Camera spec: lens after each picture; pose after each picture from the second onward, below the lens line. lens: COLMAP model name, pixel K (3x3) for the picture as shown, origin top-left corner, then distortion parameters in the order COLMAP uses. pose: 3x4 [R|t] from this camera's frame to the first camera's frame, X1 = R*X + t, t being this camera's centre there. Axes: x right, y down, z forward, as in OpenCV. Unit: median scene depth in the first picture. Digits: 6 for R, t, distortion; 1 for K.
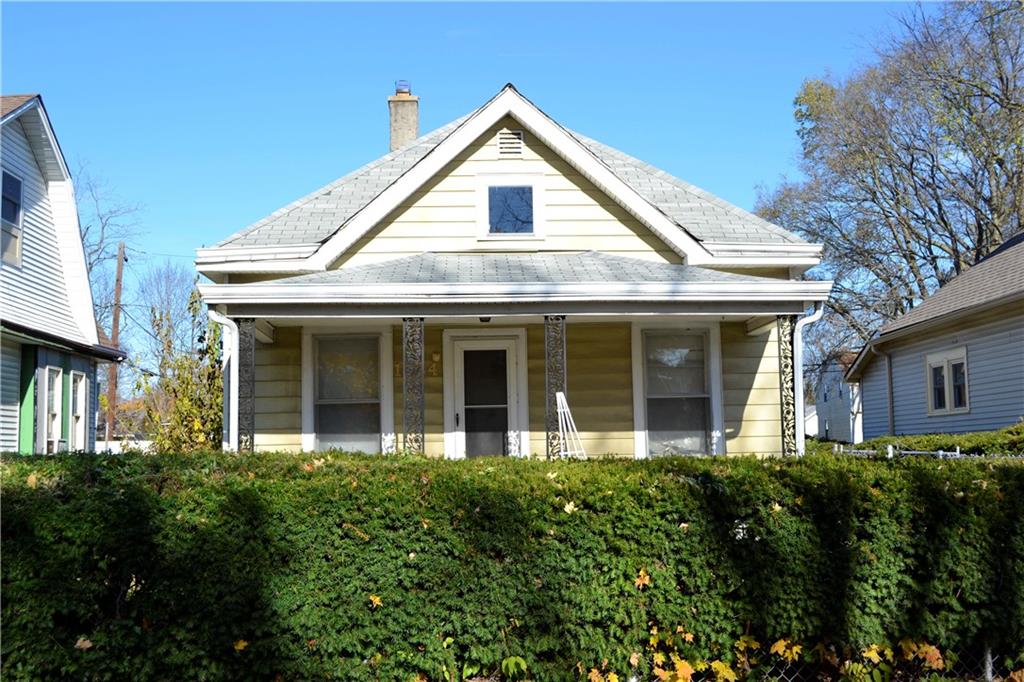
lens RADIAL K [[1124.5, 0, 514.1], [0, 1124.5, 349.9], [0, 0, 1]] dist [-0.053694, 0.000000]
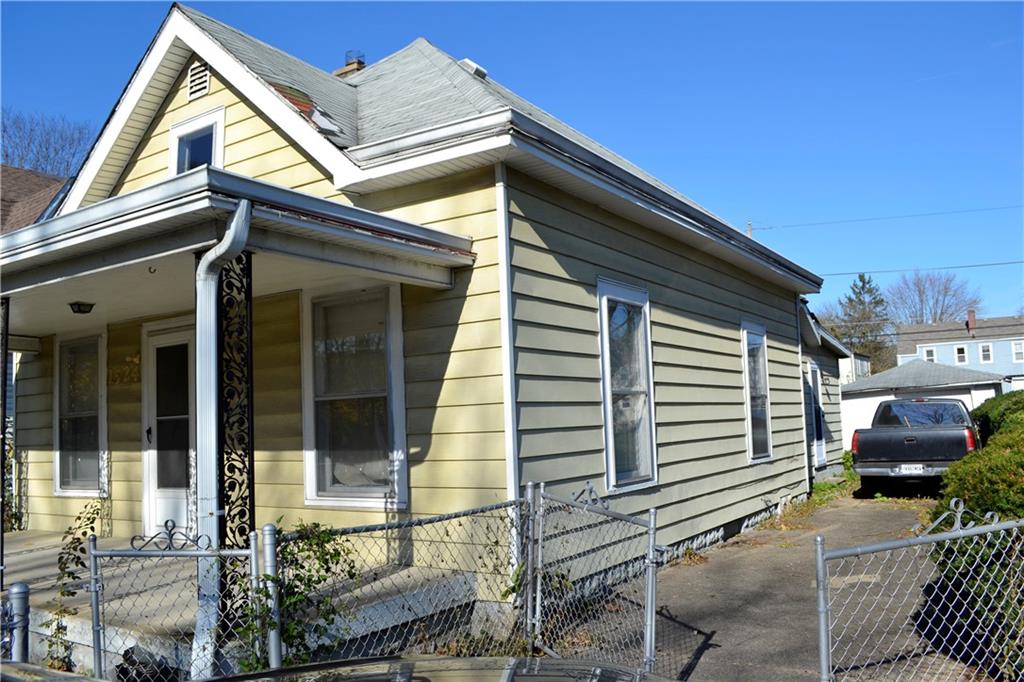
lens RADIAL K [[825.7, 0, 503.4], [0, 825.7, 348.4], [0, 0, 1]] dist [-0.076404, -0.008374]
pose [[0.816437, -0.066711, -0.573569, 0.489775], [0.077014, 0.997010, -0.006335, 0.023468], [0.572276, -0.039001, 0.819133, 0.665793]]
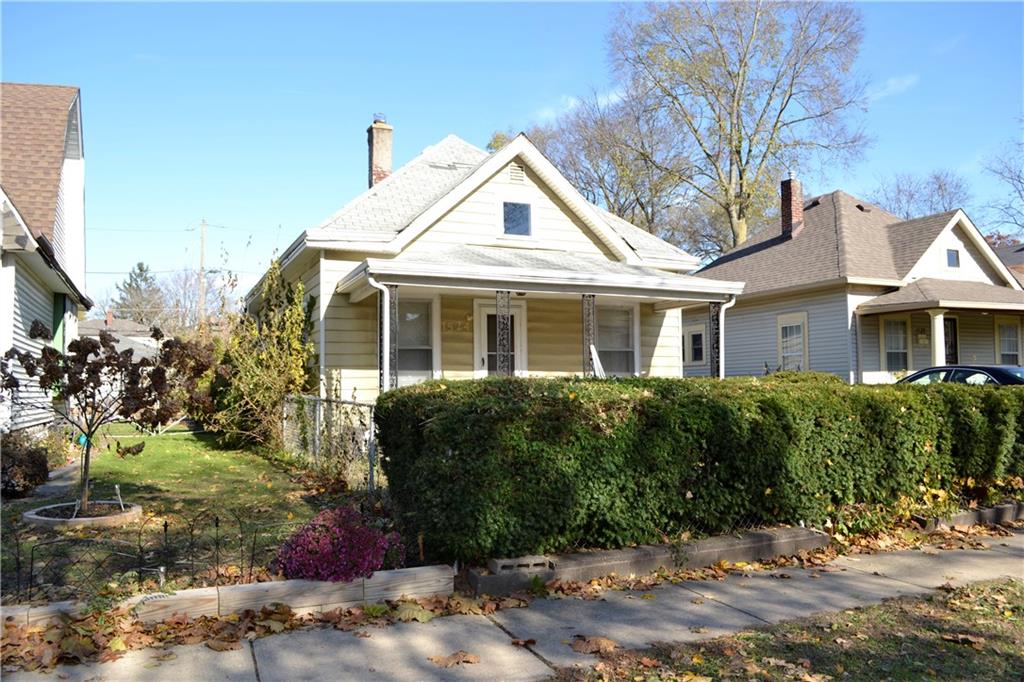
lens RADIAL K [[825.7, 0, 511.8], [0, 825.7, 342.2], [0, 0, 1]] dist [-0.076404, -0.008374]
pose [[0.925936, 0.030041, 0.376485, -0.413093], [-0.041222, 0.998915, 0.021675, 0.012113], [-0.375425, -0.035589, 0.926169, 0.005519]]
